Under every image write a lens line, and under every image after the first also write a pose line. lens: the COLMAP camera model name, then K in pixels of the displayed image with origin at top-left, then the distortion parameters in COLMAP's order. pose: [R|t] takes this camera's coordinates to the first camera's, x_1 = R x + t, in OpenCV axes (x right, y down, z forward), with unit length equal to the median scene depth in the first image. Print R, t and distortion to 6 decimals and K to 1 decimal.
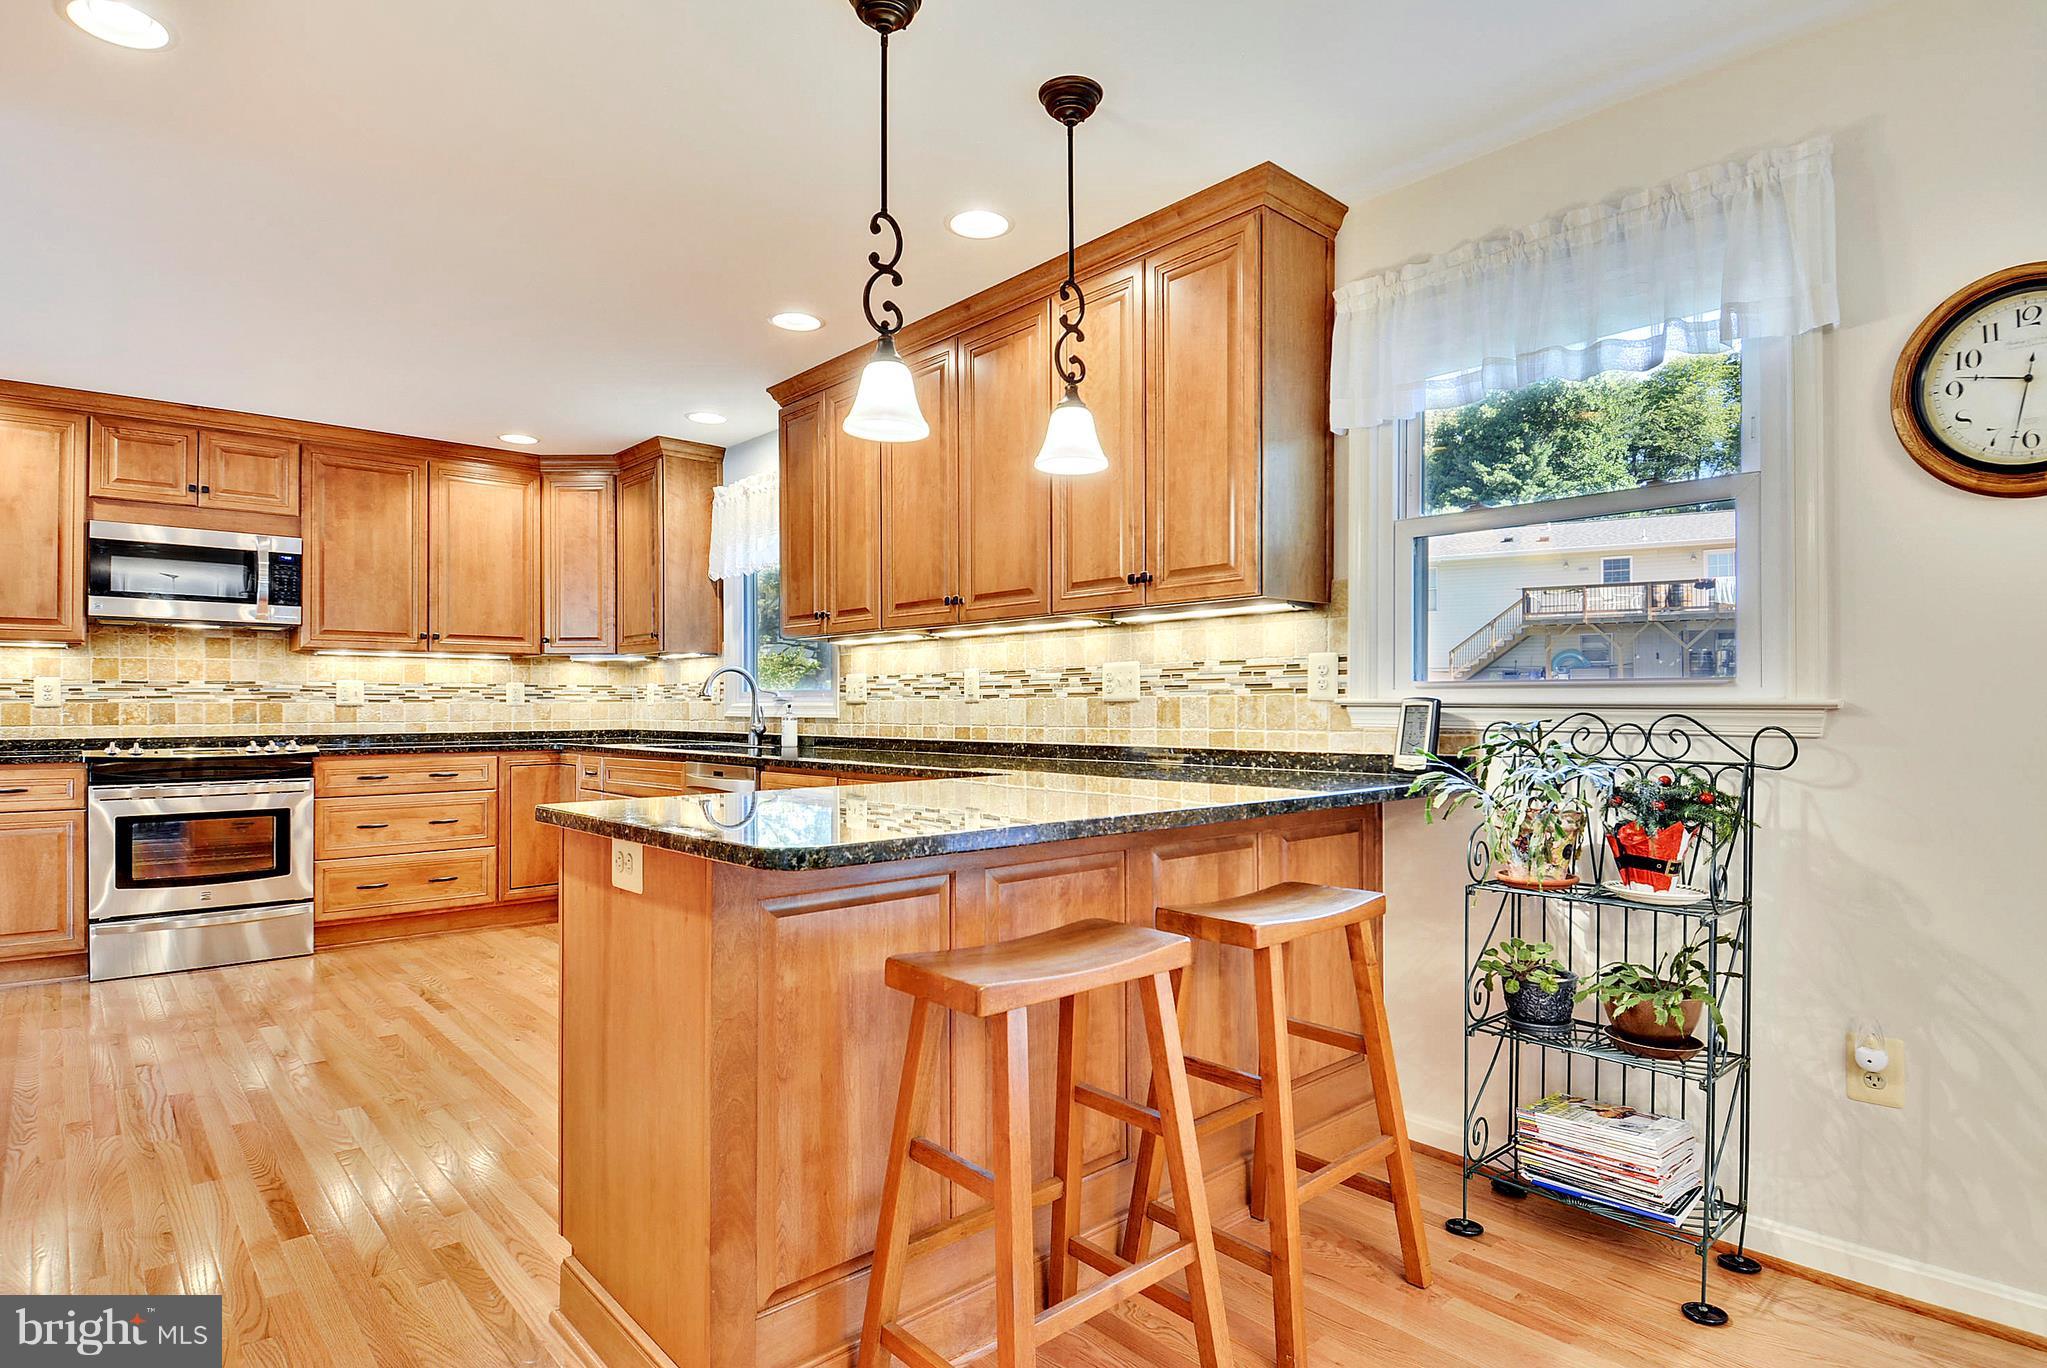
lens RADIAL K [[1082.3, 0, 1045.5], [0, 1082.3, 701.1], [0, 0, 1]] dist [0.036205, -0.043997]
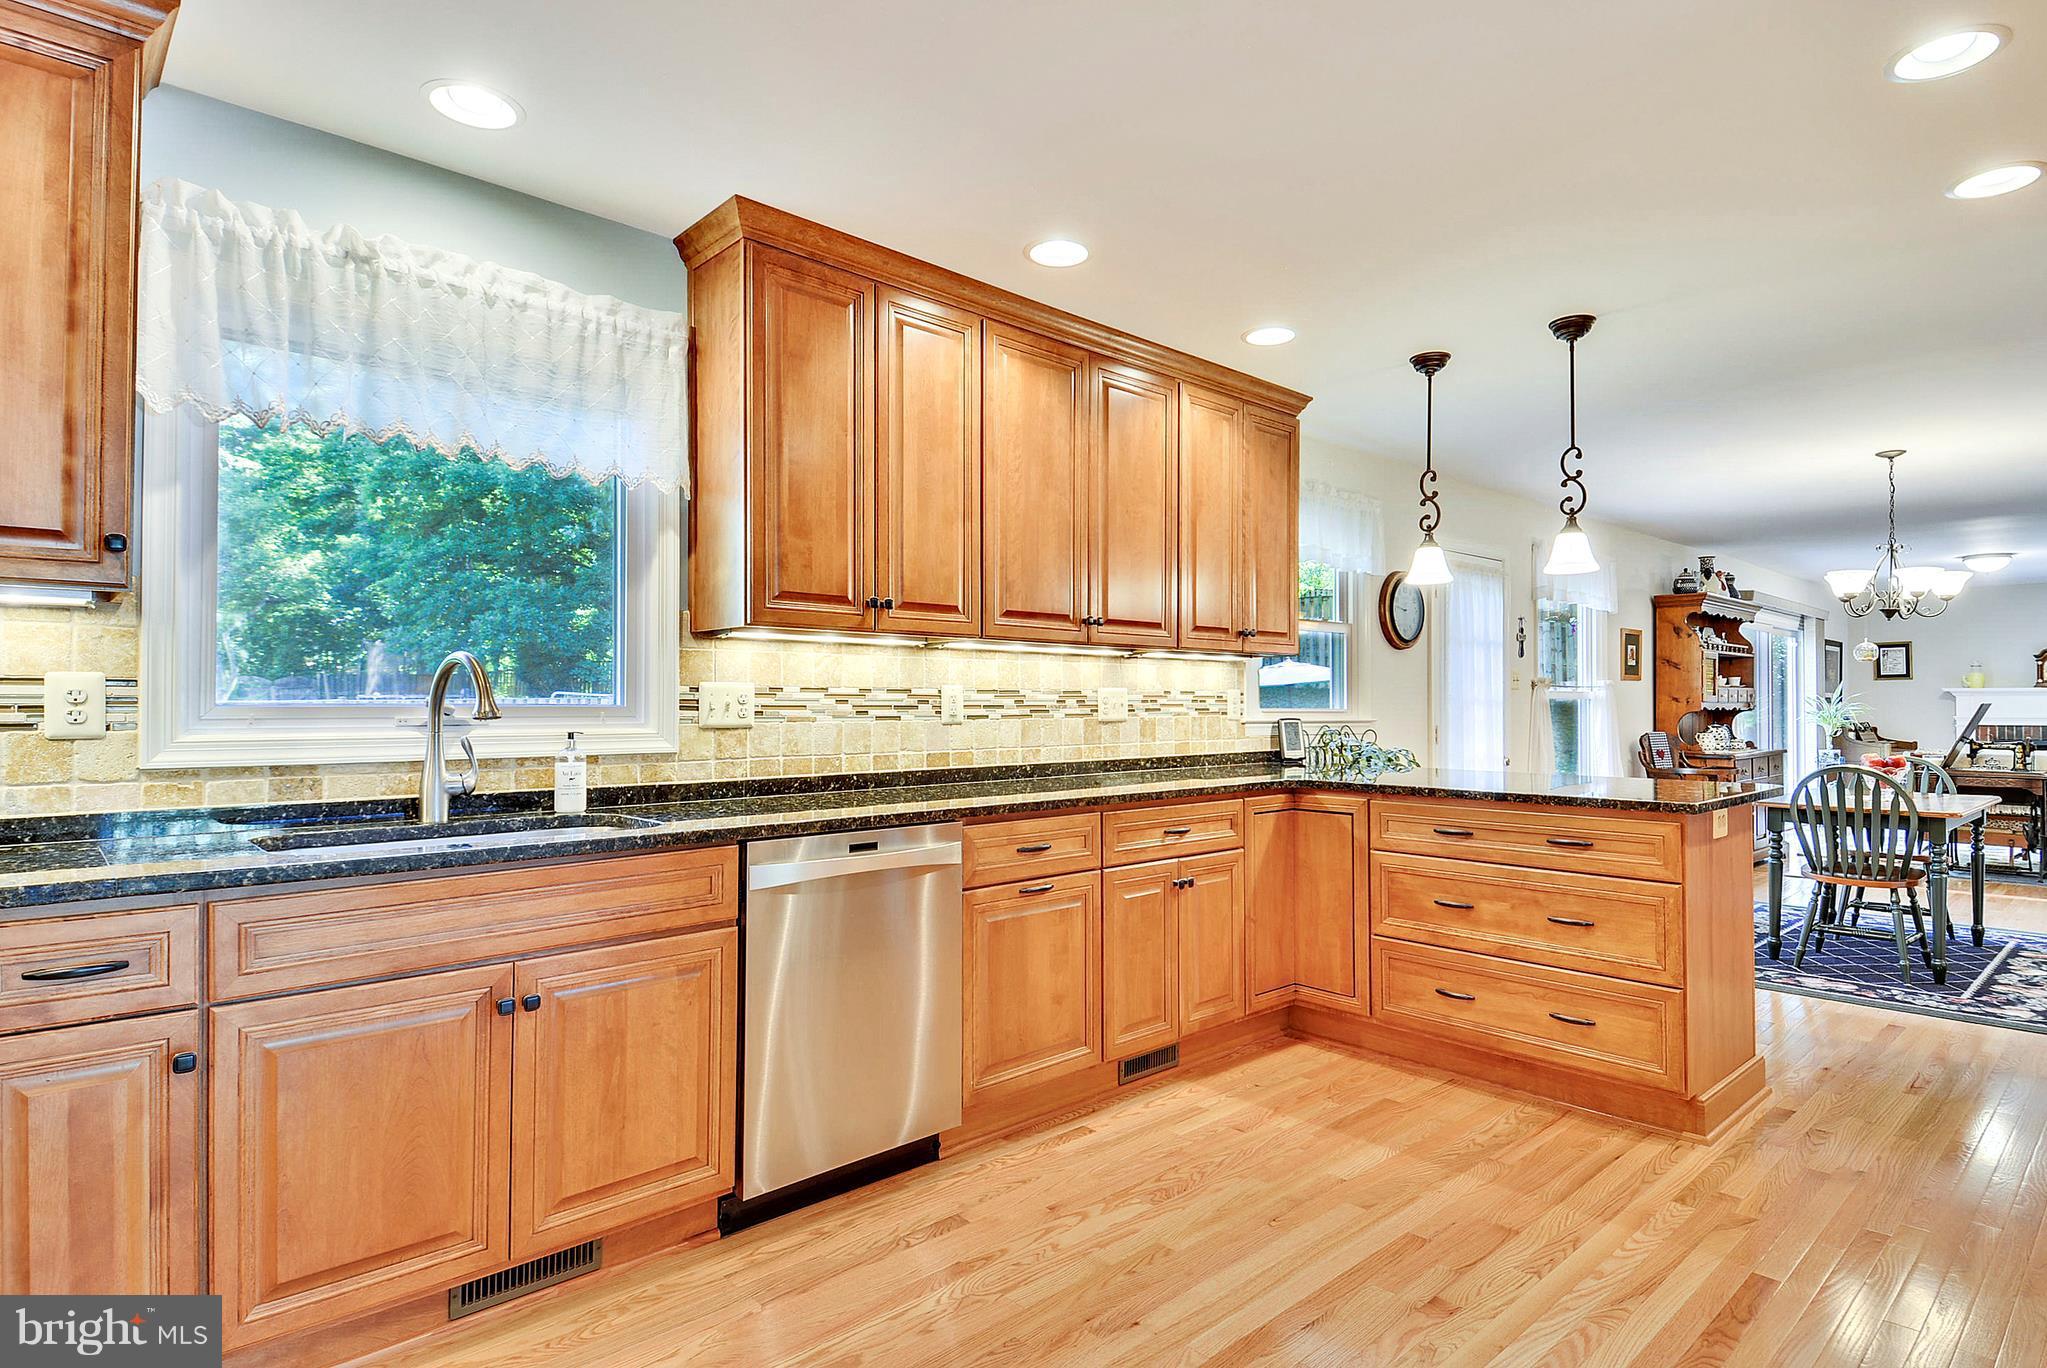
lens RADIAL K [[1077.3, 0, 1039.1], [0, 1077.3, 700.0], [0, 0, 1]] dist [0.077488, -0.058213]
pose [[-0.016310, 0.005916, 0.999849, -0.780641], [-0.005505, 0.999967, -0.006006, -0.010922], [-0.999852, -0.005602, -0.016277, 0.778548]]
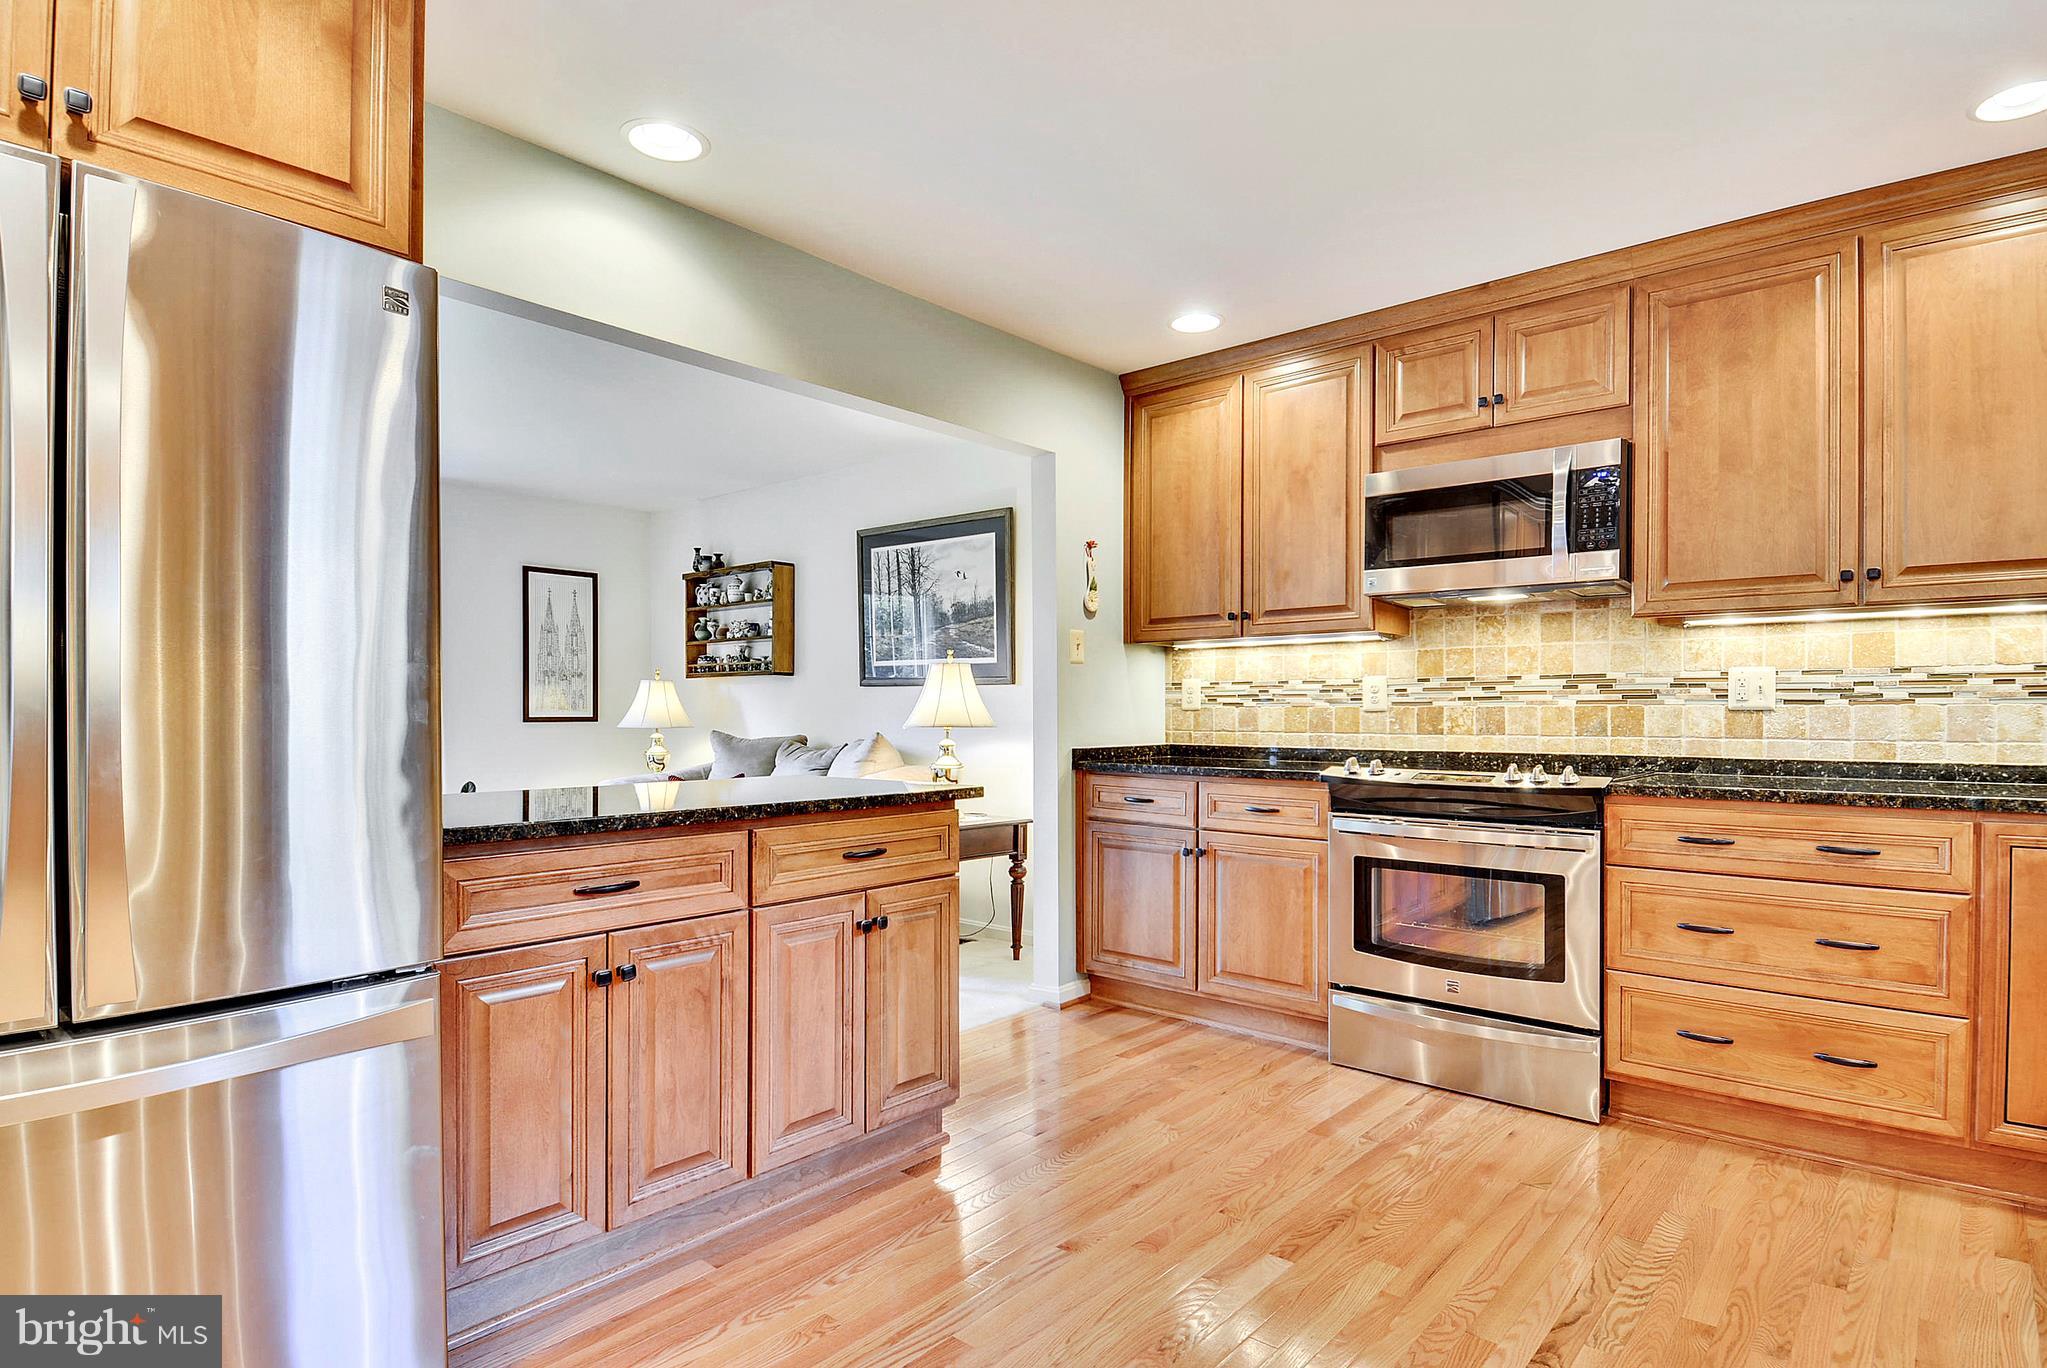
lens RADIAL K [[1085.3, 0, 1045.2], [0, 1085.3, 716.7], [0, 0, 1]] dist [0.050588, -0.044903]
pose [[0.132314, 0.006504, -0.991186, -0.111809], [0.003691, 0.999968, 0.007055, 0.002474], [0.991201, -0.004591, 0.132286, 0.603726]]
